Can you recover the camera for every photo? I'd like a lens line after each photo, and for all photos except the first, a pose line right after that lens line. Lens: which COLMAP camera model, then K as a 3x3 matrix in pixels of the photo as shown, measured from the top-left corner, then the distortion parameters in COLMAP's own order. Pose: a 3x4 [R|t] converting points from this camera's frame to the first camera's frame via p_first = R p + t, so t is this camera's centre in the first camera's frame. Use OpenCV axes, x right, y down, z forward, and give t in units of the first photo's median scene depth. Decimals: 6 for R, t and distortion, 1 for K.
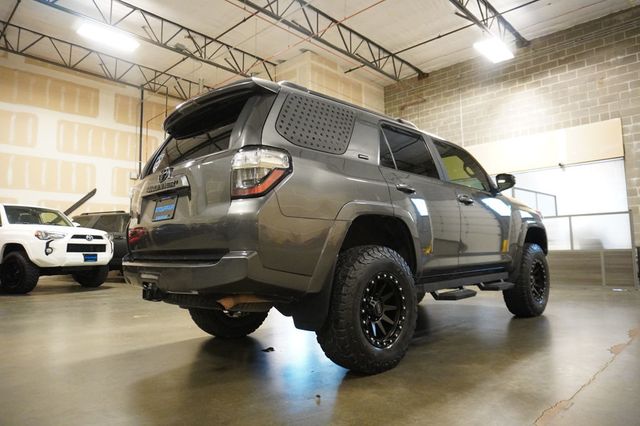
lens RADIAL K [[416.2, 0, 310.1], [0, 416.2, 212.1], [0, 0, 1]] dist [0.001226, 0.002223]
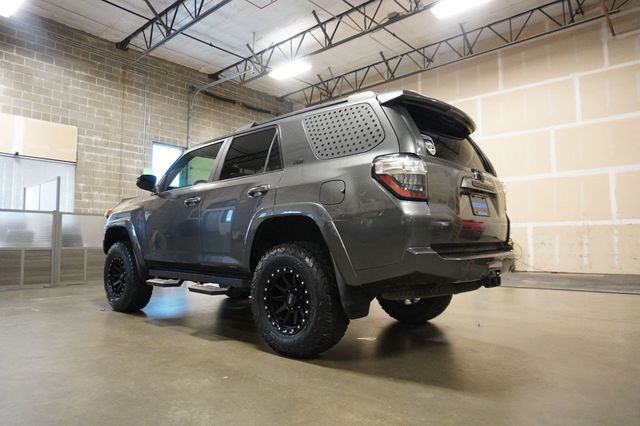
lens RADIAL K [[416.2, 0, 310.1], [0, 416.2, 212.1], [0, 0, 1]] dist [0.001226, 0.002223]
pose [[-0.042736, 0.087387, 0.995257, -0.346950], [-0.091470, 0.991641, -0.090997, 0.038568], [-0.994890, -0.094925, -0.034385, 0.405164]]
